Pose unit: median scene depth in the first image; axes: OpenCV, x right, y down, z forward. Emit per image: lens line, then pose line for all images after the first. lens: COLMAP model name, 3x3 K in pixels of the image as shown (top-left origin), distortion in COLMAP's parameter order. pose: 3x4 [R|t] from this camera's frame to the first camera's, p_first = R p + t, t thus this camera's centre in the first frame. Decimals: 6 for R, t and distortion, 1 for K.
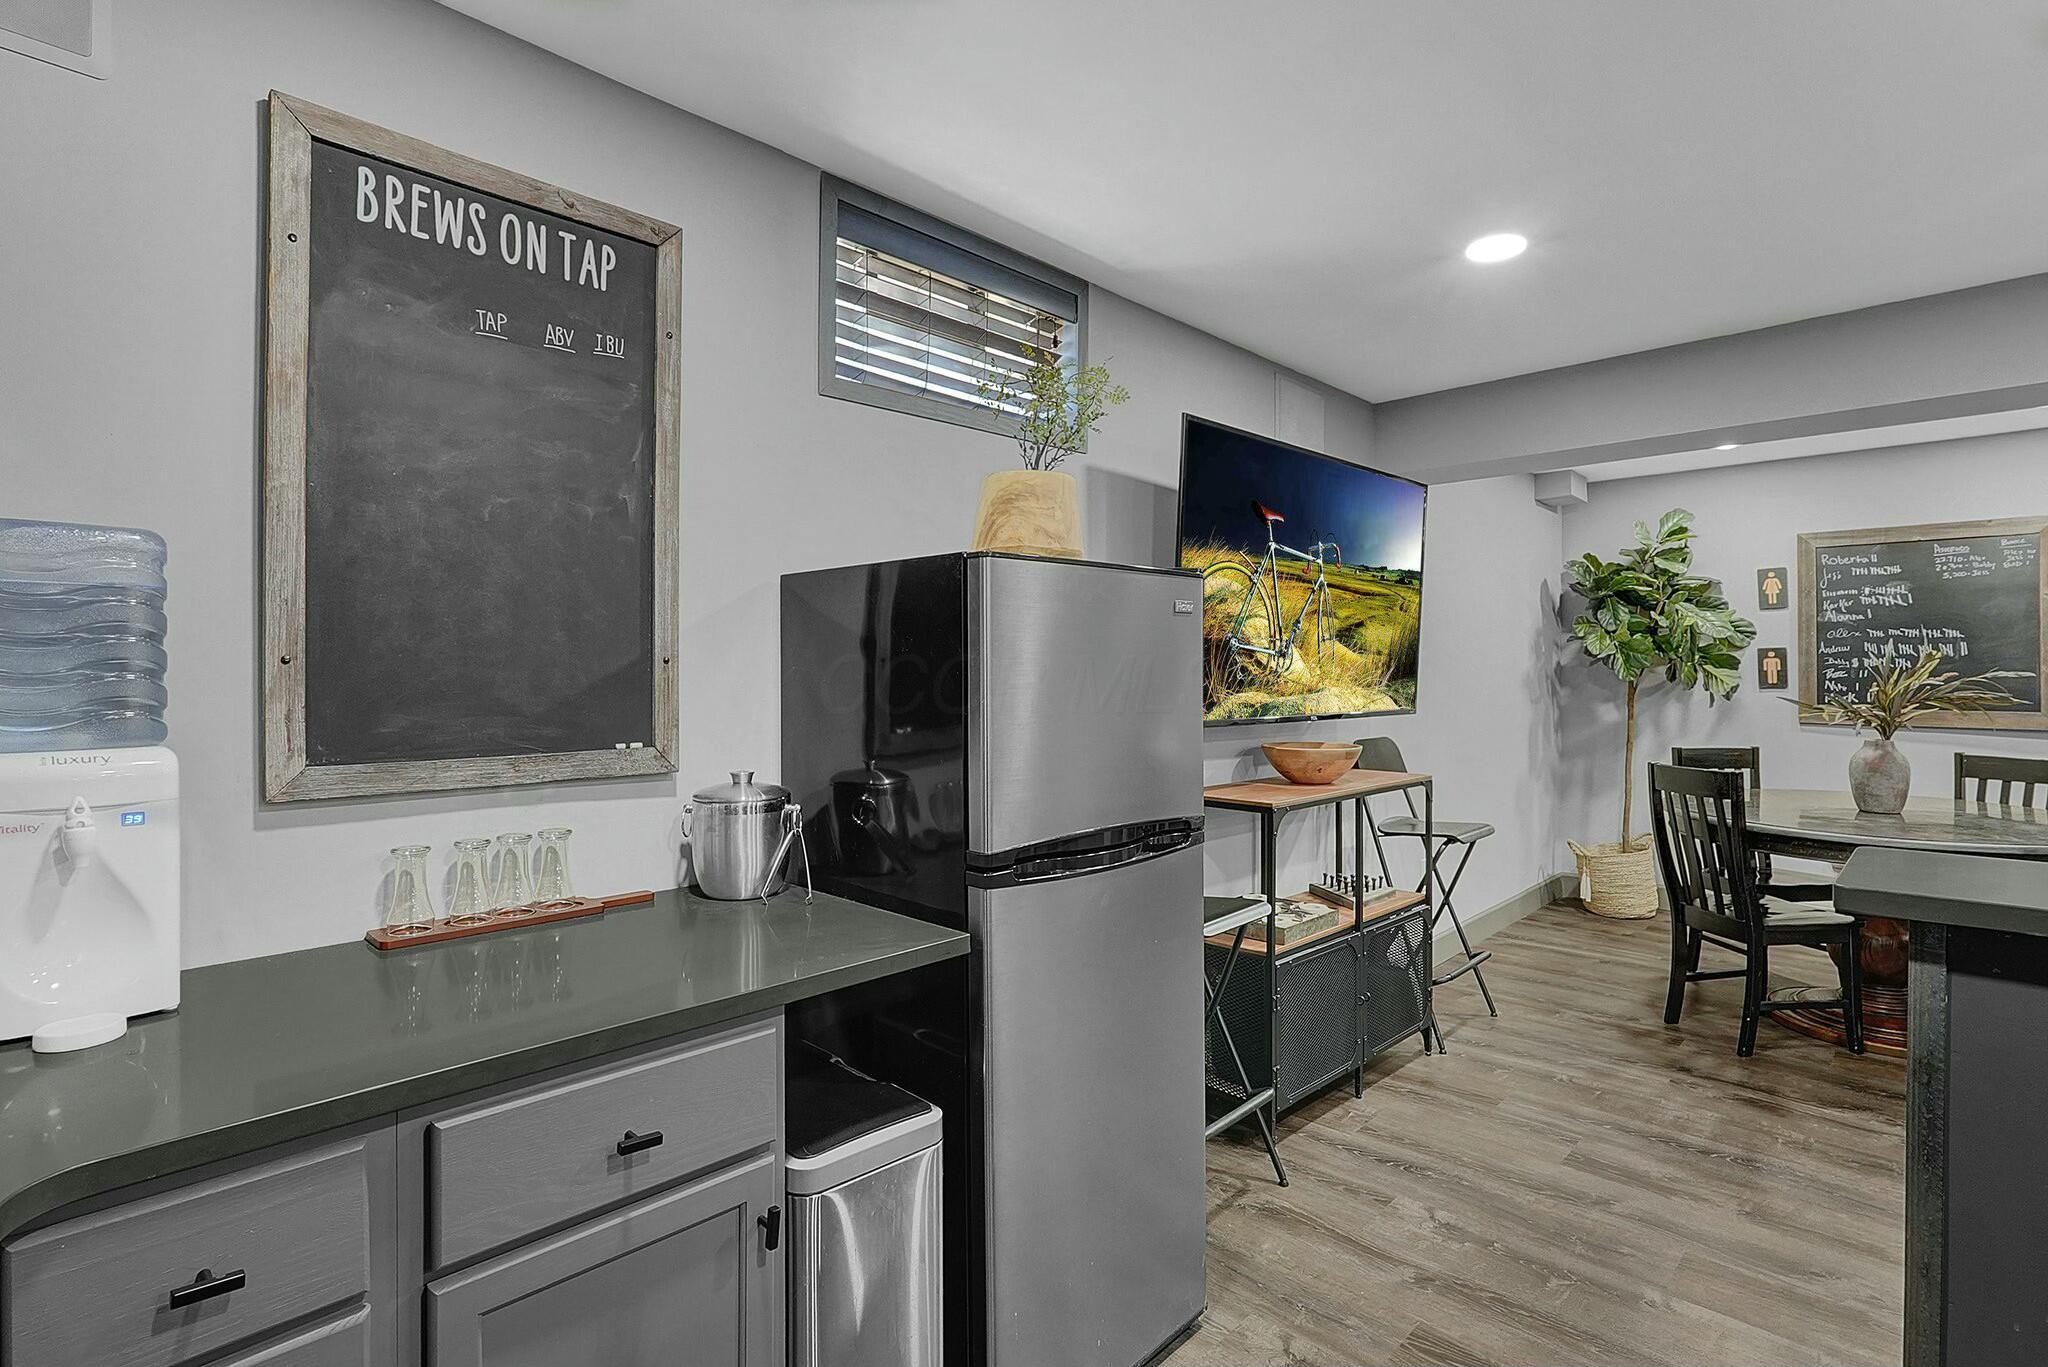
lens RADIAL K [[977.8, 0, 1058.8], [0, 977.8, 663.1], [0, 0, 1]] dist [-0.009874, 0.003039]
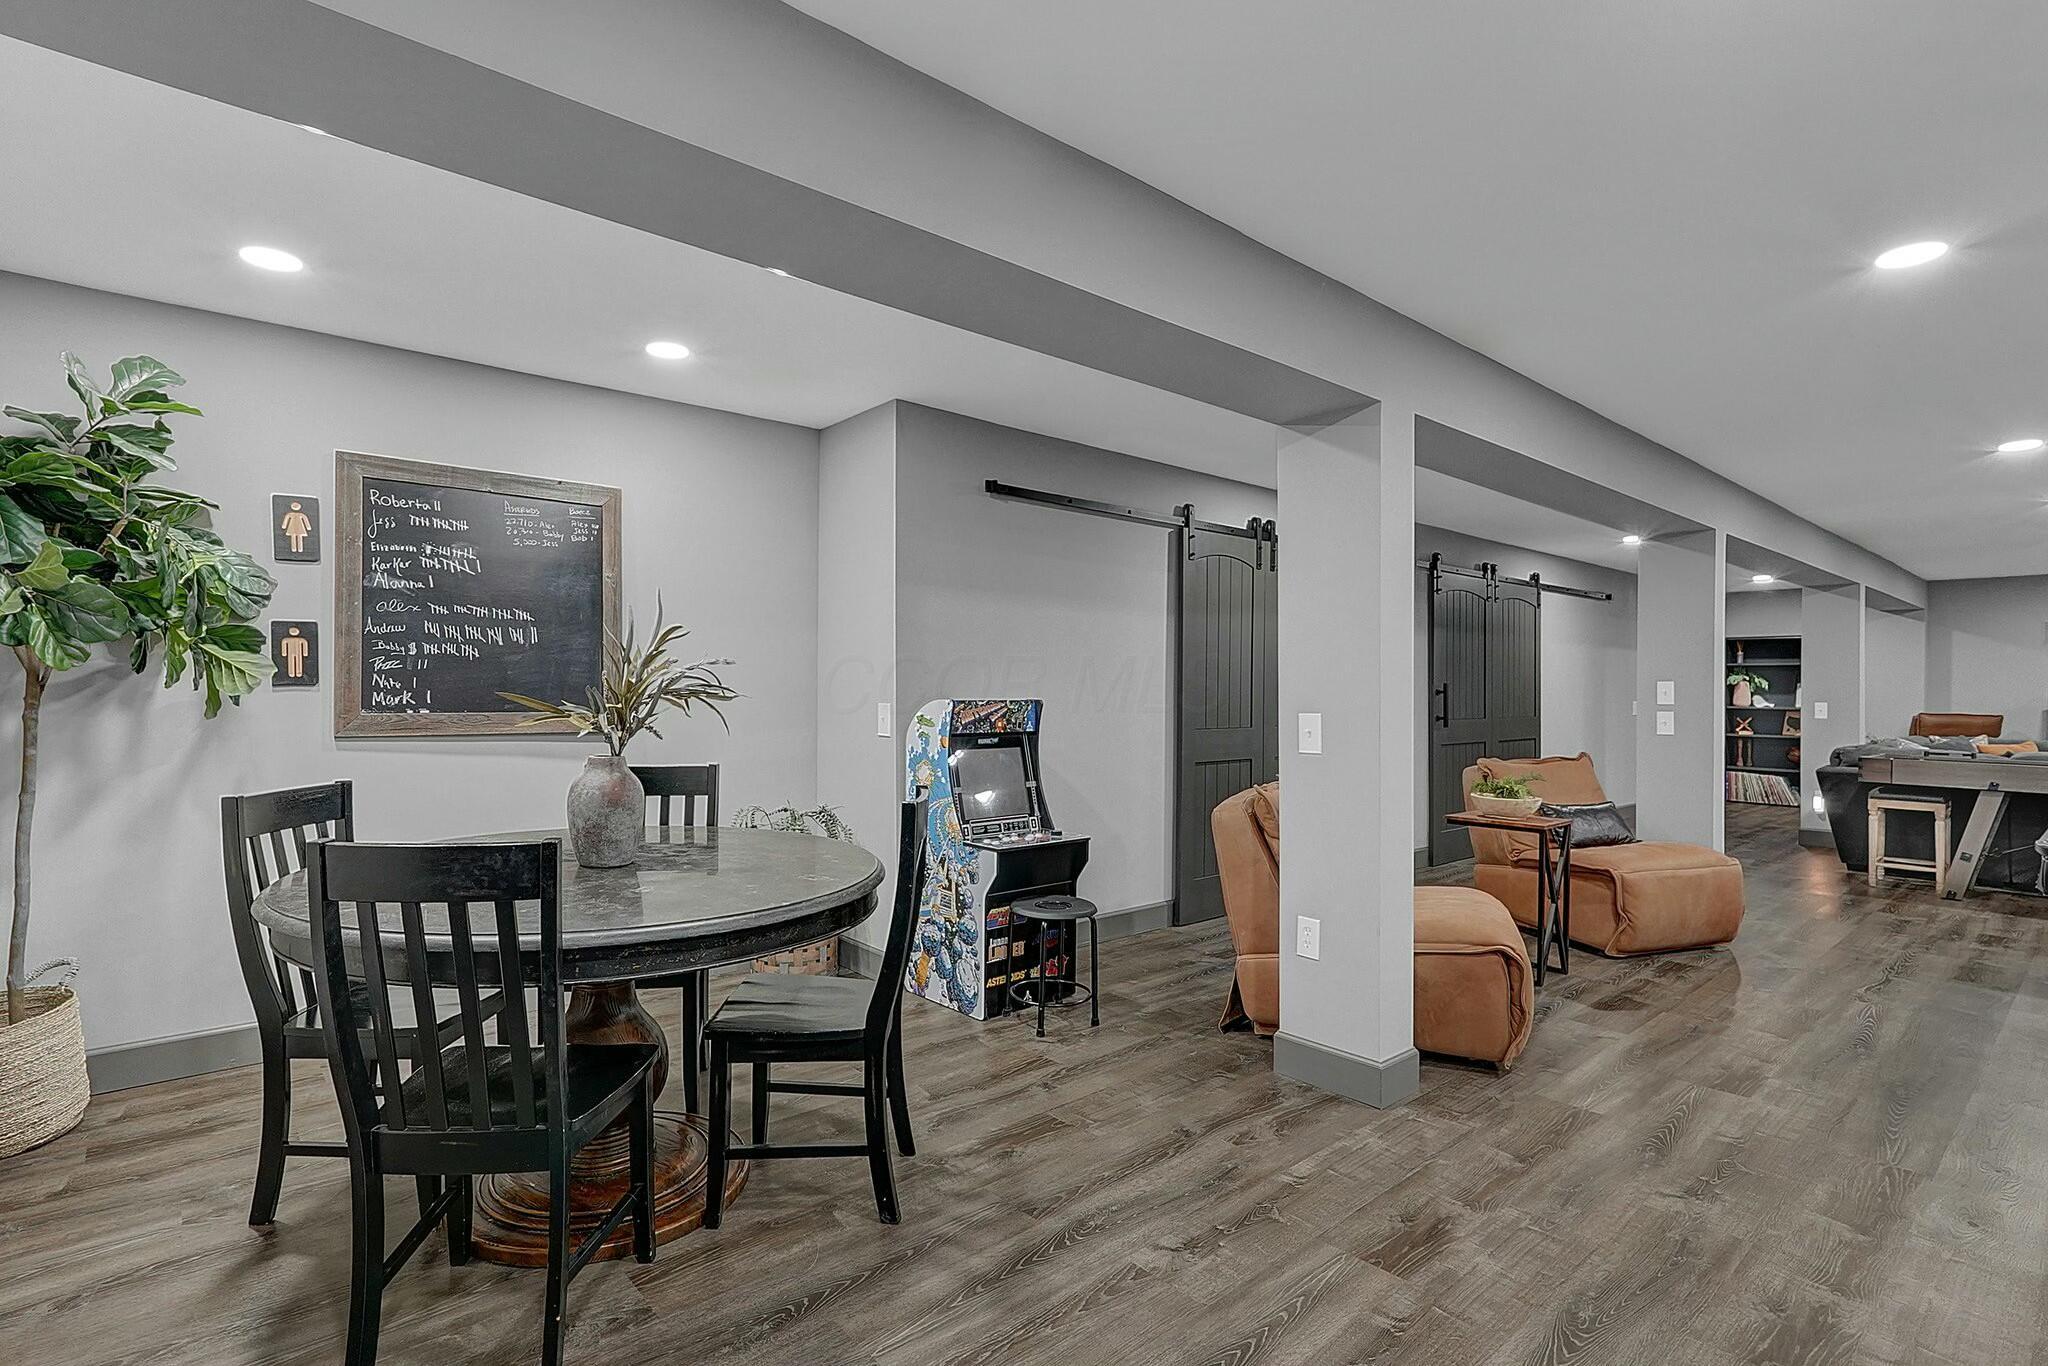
lens RADIAL K [[977.8, 0, 1021.3], [0, 977.8, 685.3], [0, 0, 1]] dist [-0.009874, 0.003039]
pose [[0.095624, 0.001175, 0.995417, 0.151416], [-0.015610, 0.999878, 0.000319, 0.019137], [-0.995295, -0.015569, 0.095631, 0.487197]]
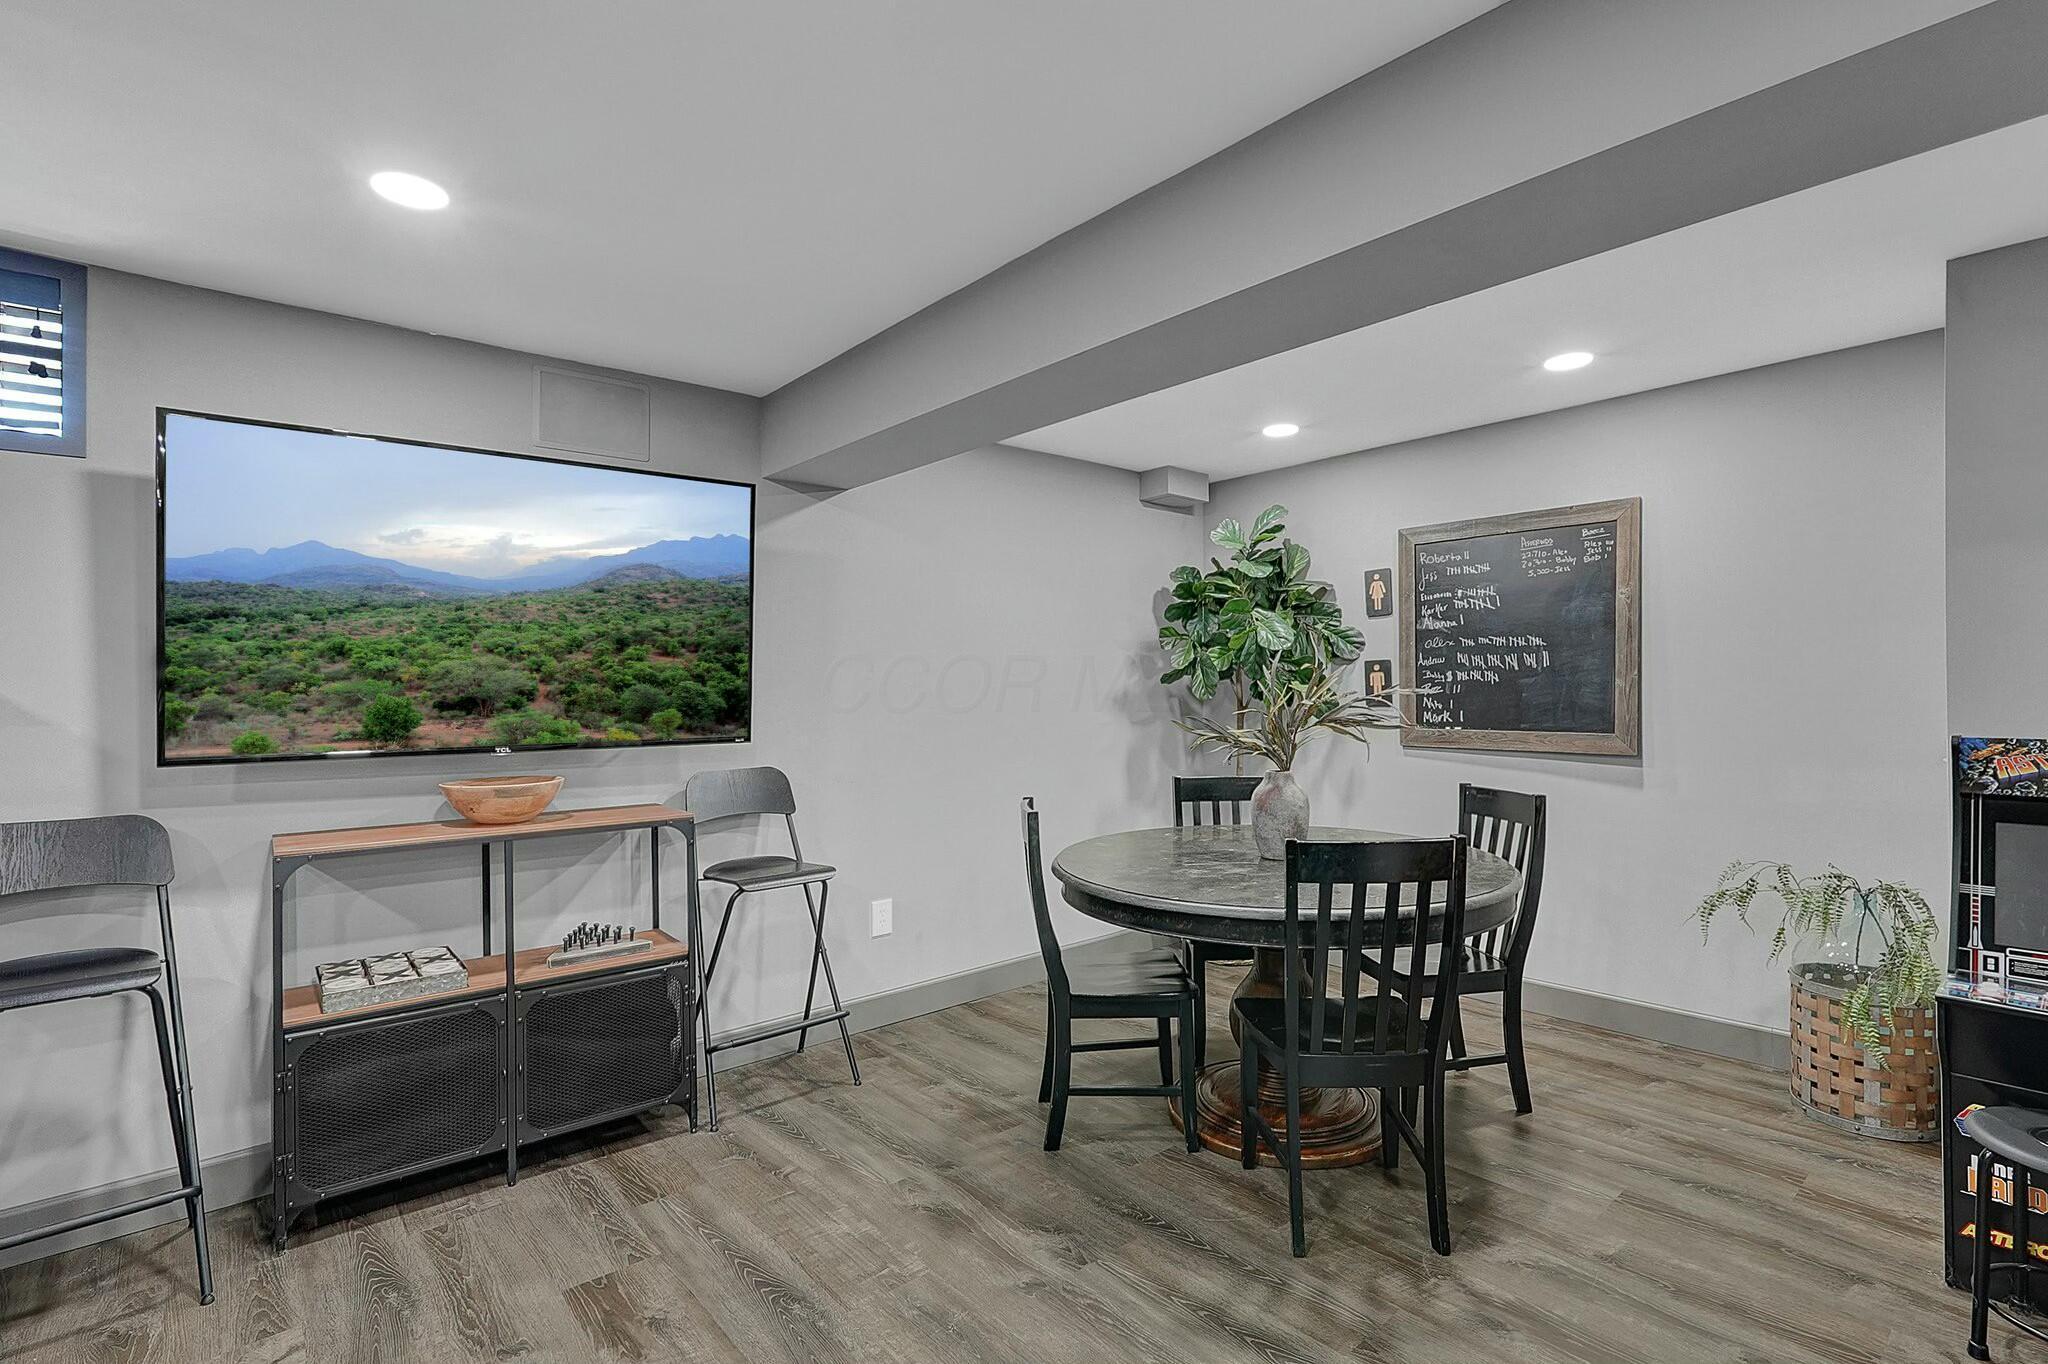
lens RADIAL K [[977.8, 0, 1051.9], [0, 977.8, 668.6], [0, 0, 1]] dist [-0.009874, 0.003039]
pose [[0.996550, -0.012116, -0.082109, 0.536540], [0.011137, 0.999861, -0.012374, -0.000559], [0.082247, 0.011417, 0.996547, 0.106160]]
